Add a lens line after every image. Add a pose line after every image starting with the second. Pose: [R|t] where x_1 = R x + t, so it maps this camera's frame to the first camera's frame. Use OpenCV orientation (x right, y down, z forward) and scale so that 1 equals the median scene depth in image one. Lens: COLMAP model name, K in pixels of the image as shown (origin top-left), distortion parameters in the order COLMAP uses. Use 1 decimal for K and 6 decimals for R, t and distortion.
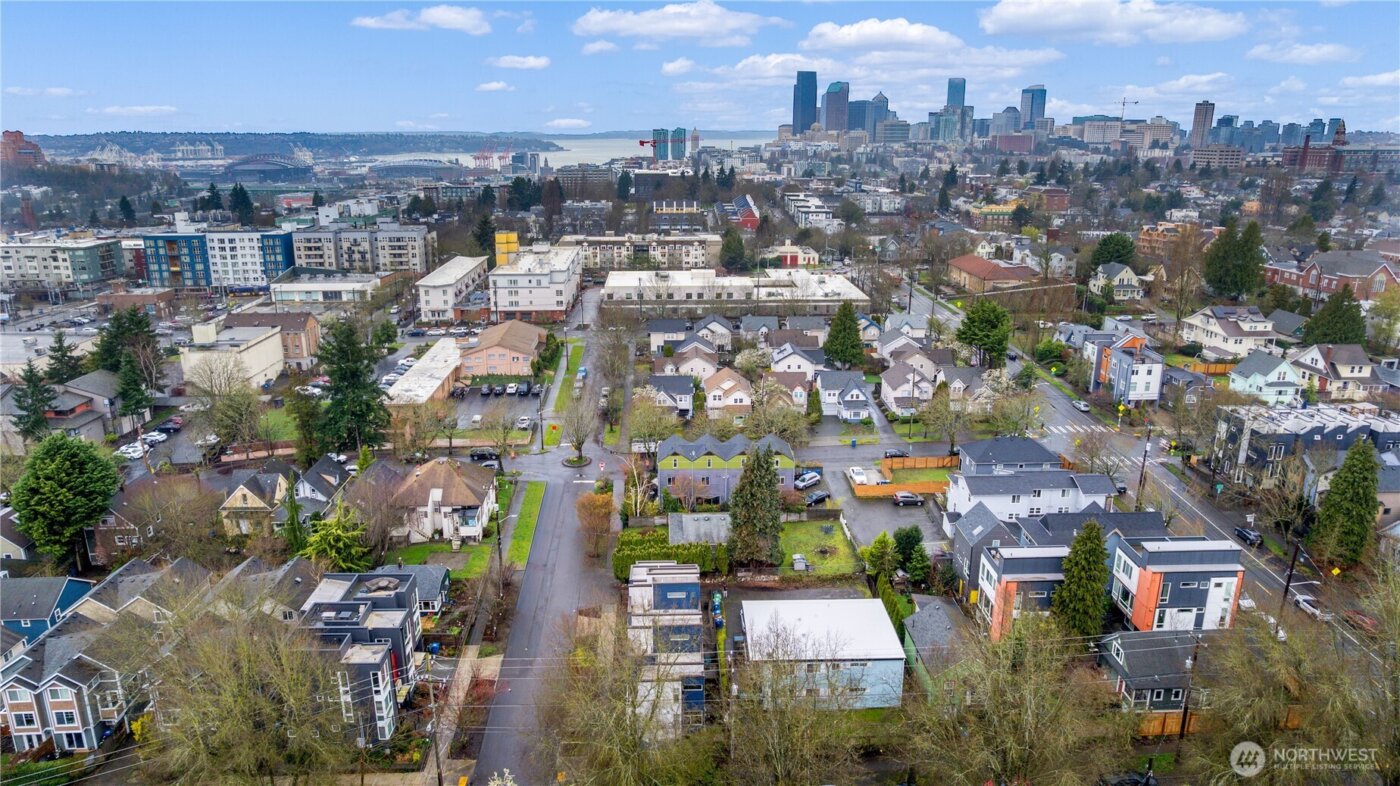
lens RADIAL K [[889.8, 0, 700.0], [0, 889.8, 393.0], [0, 0, 1]] dist [-0.102980, 0.084002]
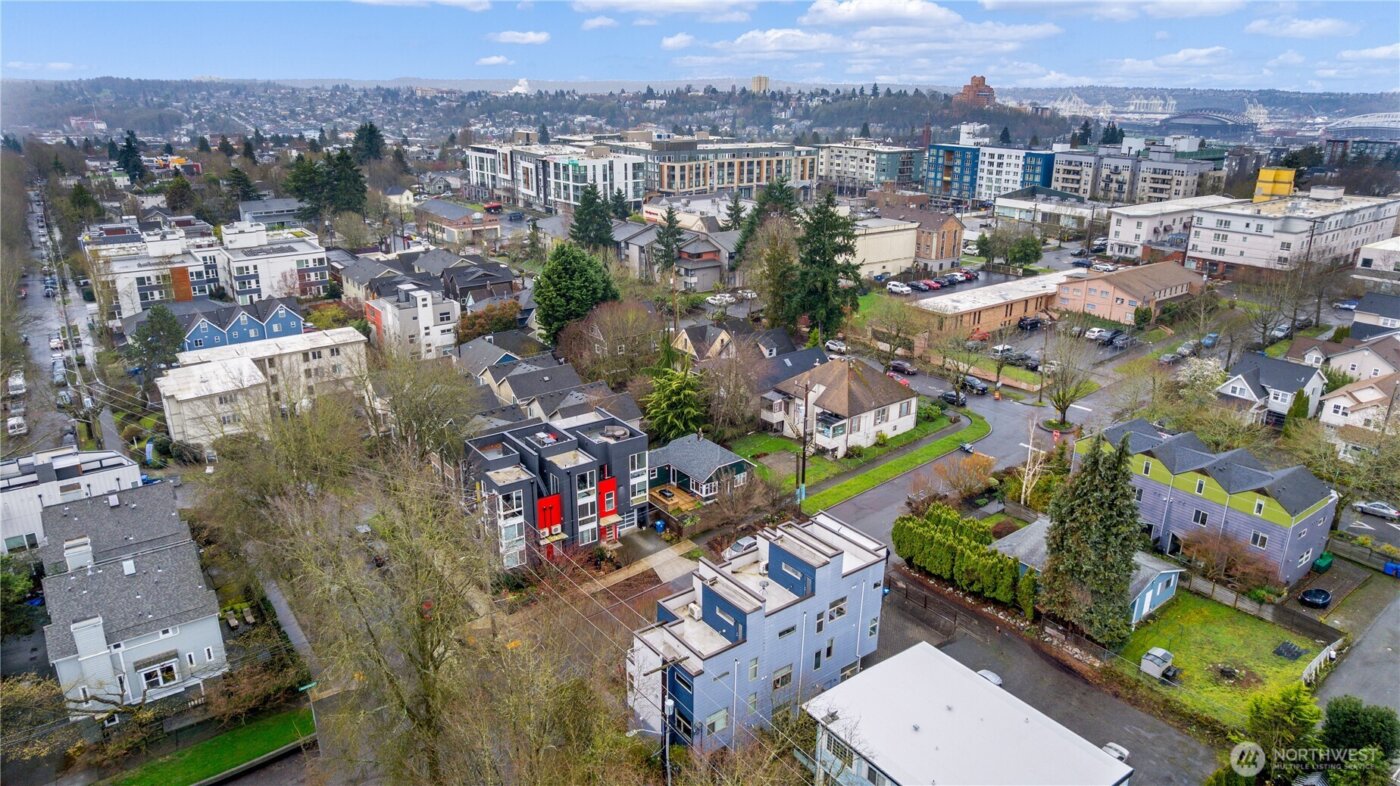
lens RADIAL K [[889.8, 0, 700.0], [0, 889.8, 393.0], [0, 0, 1]] dist [-0.102980, 0.084002]
pose [[0.559486, 0.272892, -0.782627, 0.125539], [-0.236999, 0.957492, 0.164439, 0.000501], [0.794233, 0.093481, 0.600379, 0.152526]]
